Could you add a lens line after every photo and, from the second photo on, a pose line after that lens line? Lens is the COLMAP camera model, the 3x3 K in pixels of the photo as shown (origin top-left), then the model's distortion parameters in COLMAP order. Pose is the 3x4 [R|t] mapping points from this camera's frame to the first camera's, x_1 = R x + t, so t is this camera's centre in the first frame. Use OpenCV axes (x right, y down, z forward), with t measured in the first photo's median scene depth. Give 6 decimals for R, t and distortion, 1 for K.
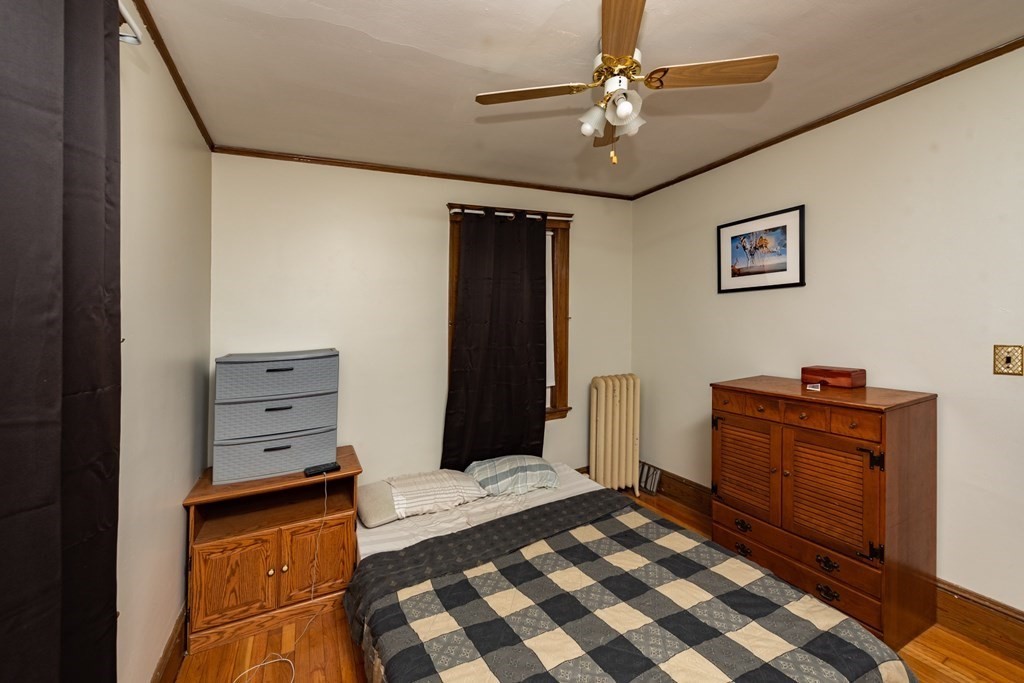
lens RADIAL K [[406.5, 0, 511.4], [0, 406.5, 320.1], [0, 0, 1]] dist [0.016090, -0.000148]
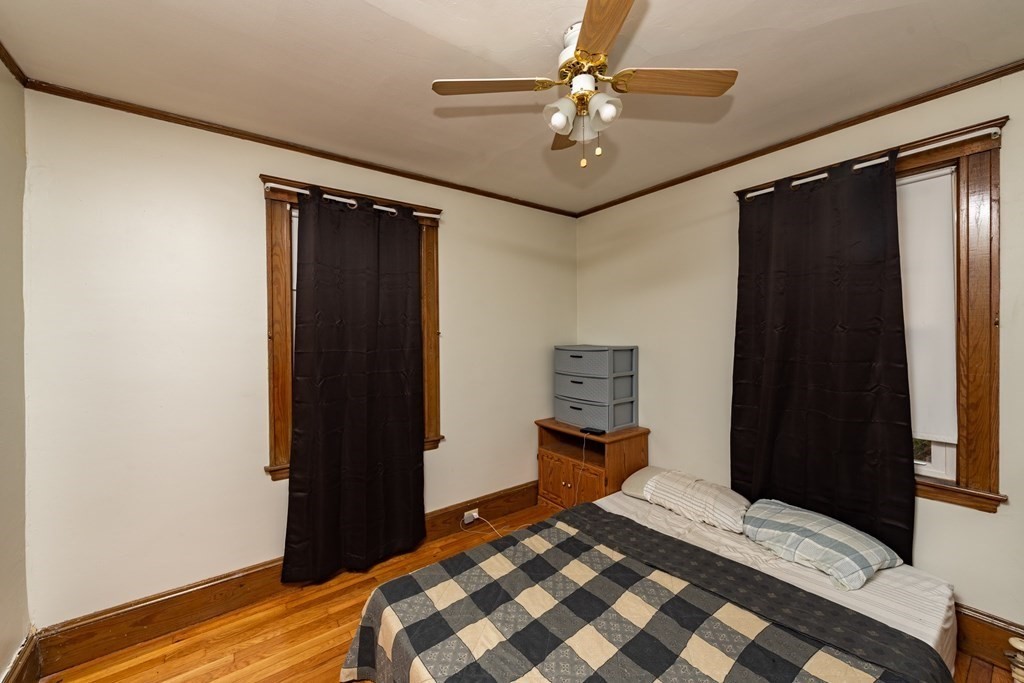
lens RADIAL K [[406.5, 0, 511.4], [0, 406.5, 320.1], [0, 0, 1]] dist [0.016090, -0.000148]
pose [[0.200306, 0.006112, -0.979714, 0.793314], [0.003242, 0.999971, 0.006901, -0.020098], [0.979728, -0.004559, 0.200281, 0.436404]]
